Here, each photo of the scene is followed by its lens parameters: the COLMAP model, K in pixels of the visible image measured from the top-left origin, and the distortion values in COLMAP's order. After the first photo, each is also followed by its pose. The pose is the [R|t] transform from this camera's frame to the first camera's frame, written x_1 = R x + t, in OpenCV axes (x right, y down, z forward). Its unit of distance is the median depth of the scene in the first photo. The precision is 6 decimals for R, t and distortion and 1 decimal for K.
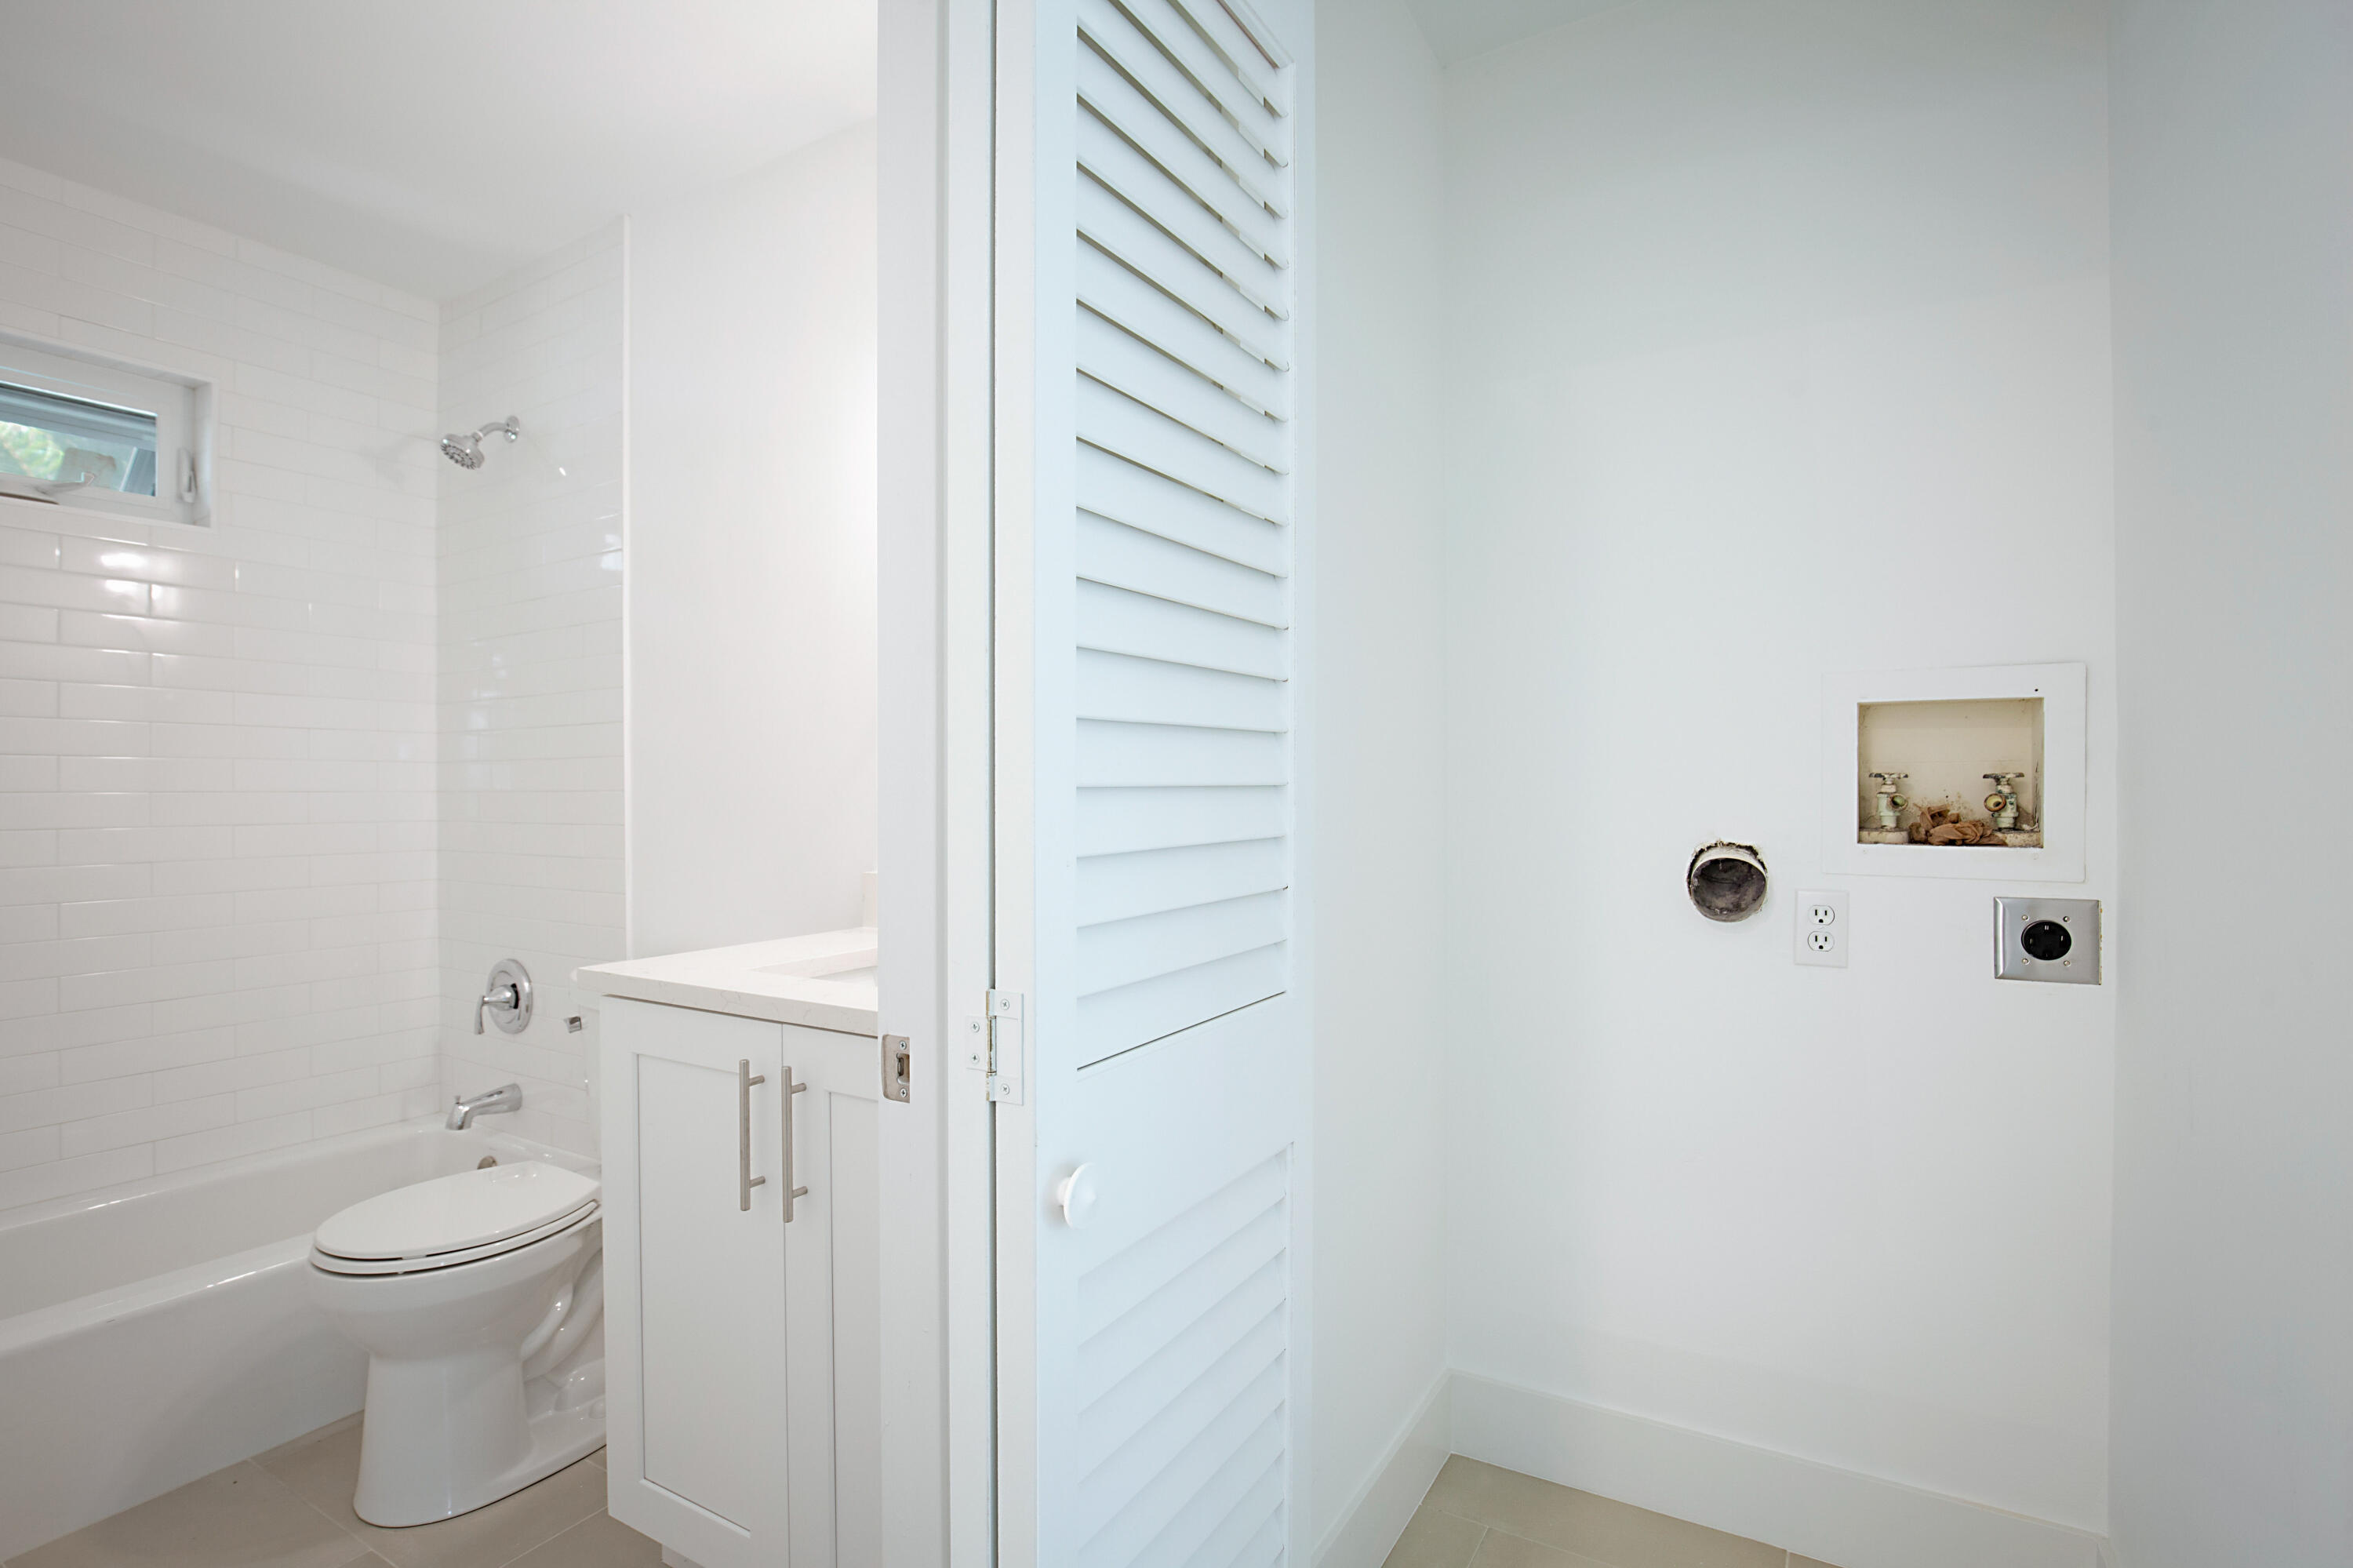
lens RADIAL K [[1104.6, 0, 1171.8], [0, 1104.6, 784.3], [0, 0, 1]] dist [-0.027907, 0.005342]
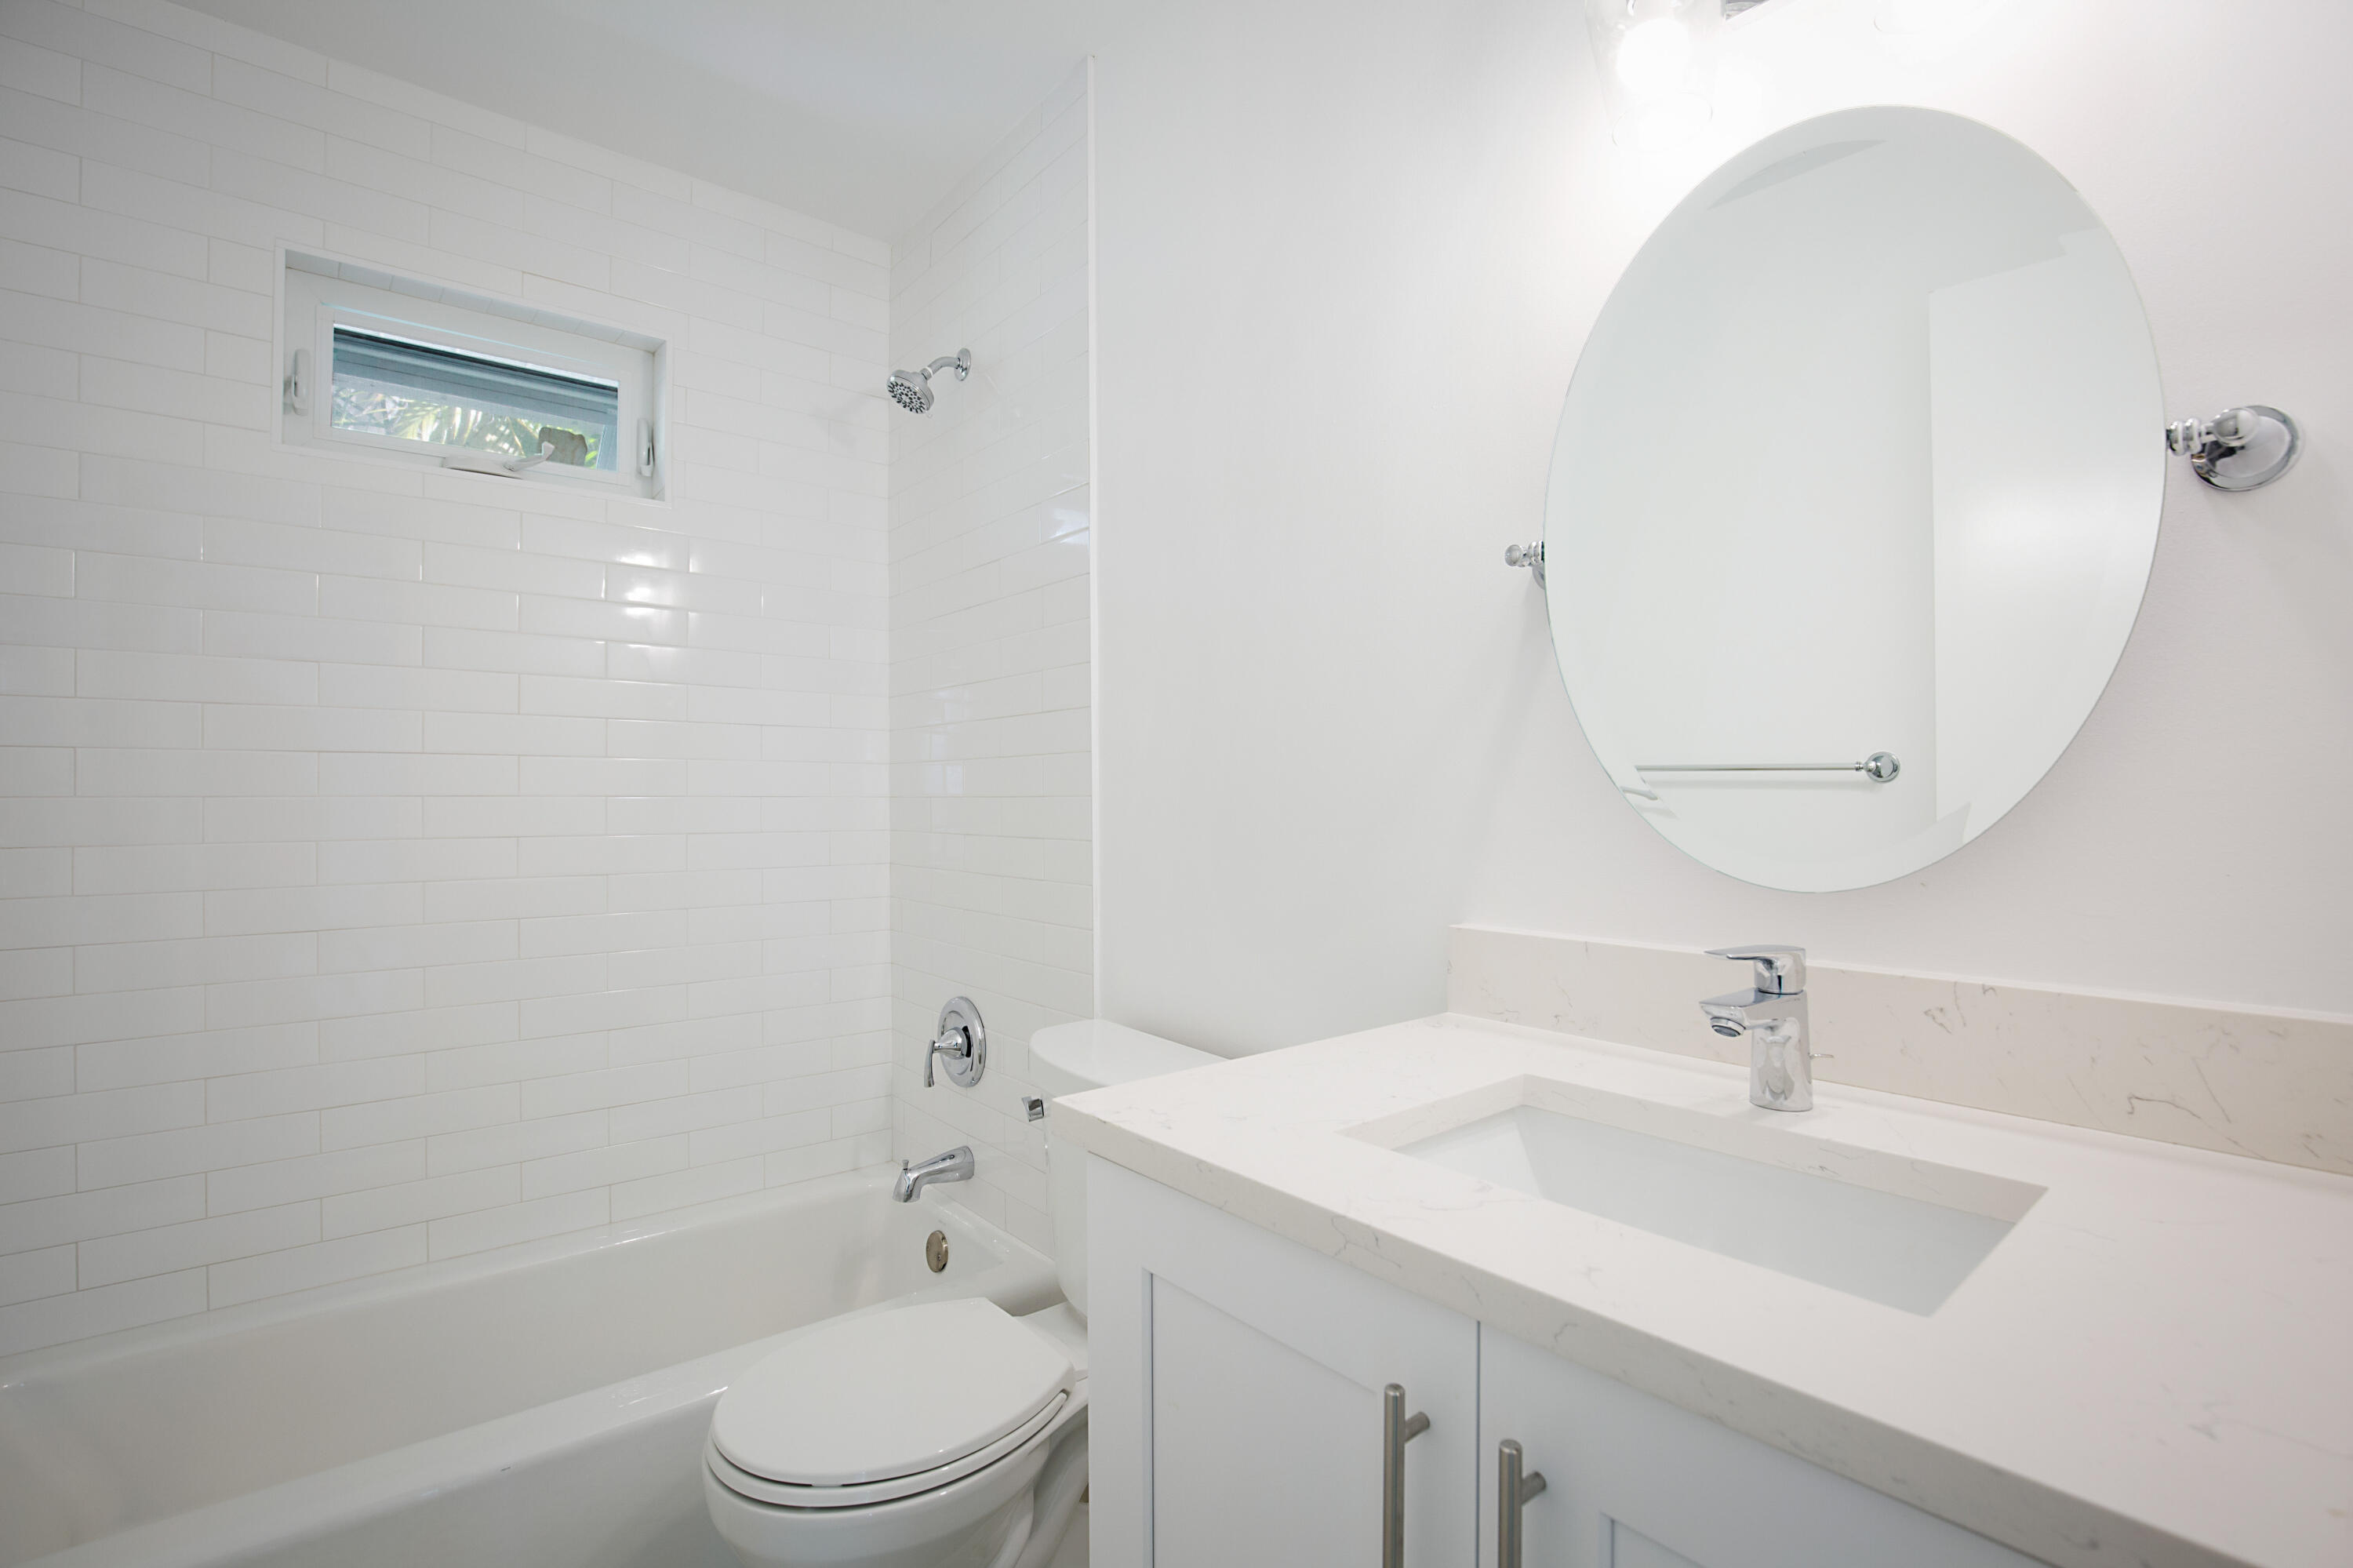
lens RADIAL K [[1080.9, 0, 1172.8], [0, 1080.9, 791.0], [0, 0, 1]] dist [-0.025522, 0.000375]
pose [[0.936317, 0.000007, -0.351156, -0.168993], [0.000126, 1.000000, 0.000356, 0.001963], [0.351156, -0.000378, 0.936317, 0.291682]]
